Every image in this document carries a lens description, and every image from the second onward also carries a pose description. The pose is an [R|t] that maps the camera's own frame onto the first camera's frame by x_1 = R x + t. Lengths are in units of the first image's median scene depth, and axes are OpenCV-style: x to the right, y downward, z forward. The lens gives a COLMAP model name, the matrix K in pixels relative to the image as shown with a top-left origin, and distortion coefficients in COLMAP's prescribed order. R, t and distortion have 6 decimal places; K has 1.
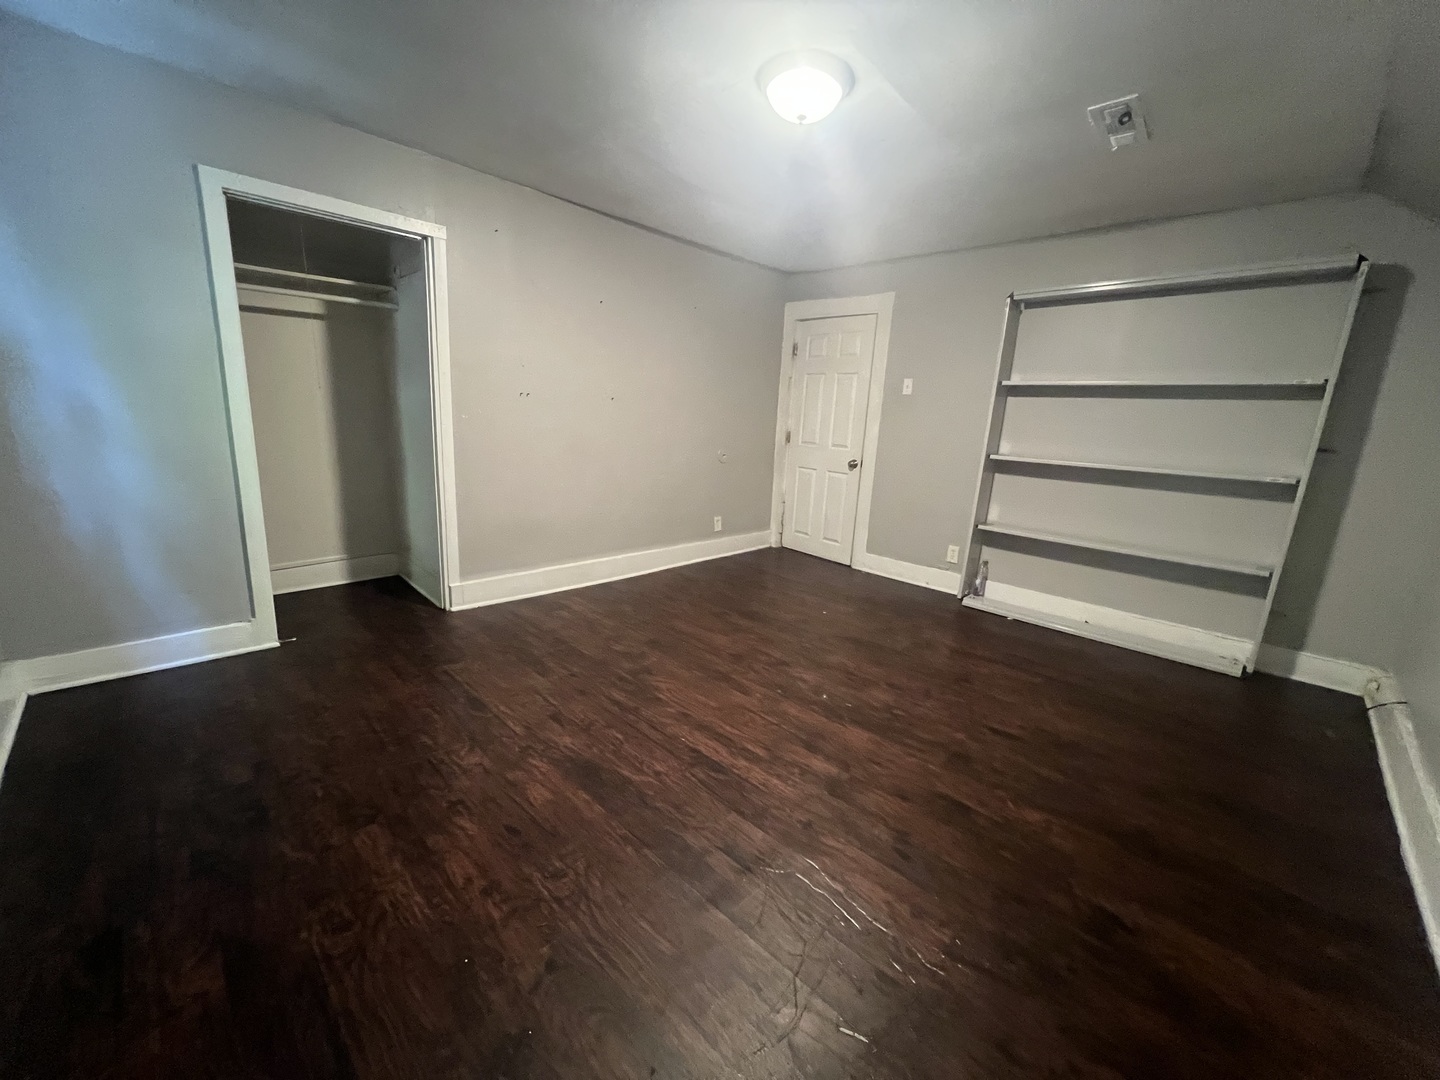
lens RADIAL K [[573.5, 0, 718.5], [0, 573.5, 536.8], [0, 0, 1]] dist [0.001416, 0.000796]
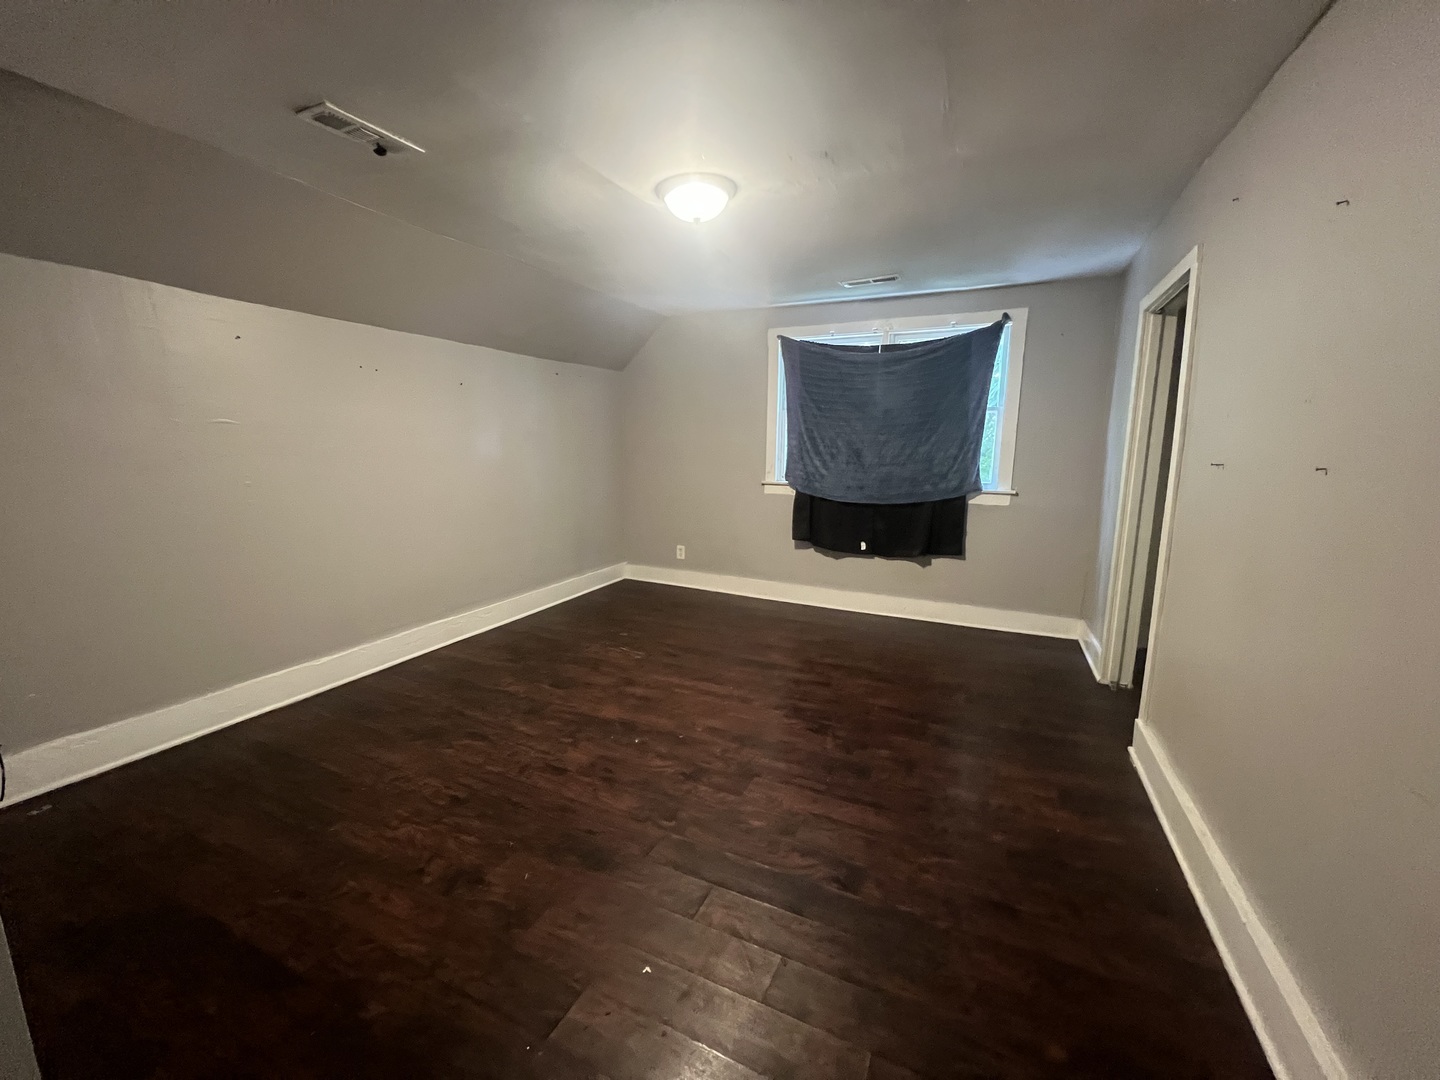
lens RADIAL K [[573.5, 0, 718.5], [0, 573.5, 536.8], [0, 0, 1]] dist [0.001416, 0.000796]
pose [[-0.940354, -0.006149, -0.340143, 0.414977], [-0.124528, 0.936667, 0.327335, -0.425293], [0.316588, 0.350168, -0.881564, 1.895940]]
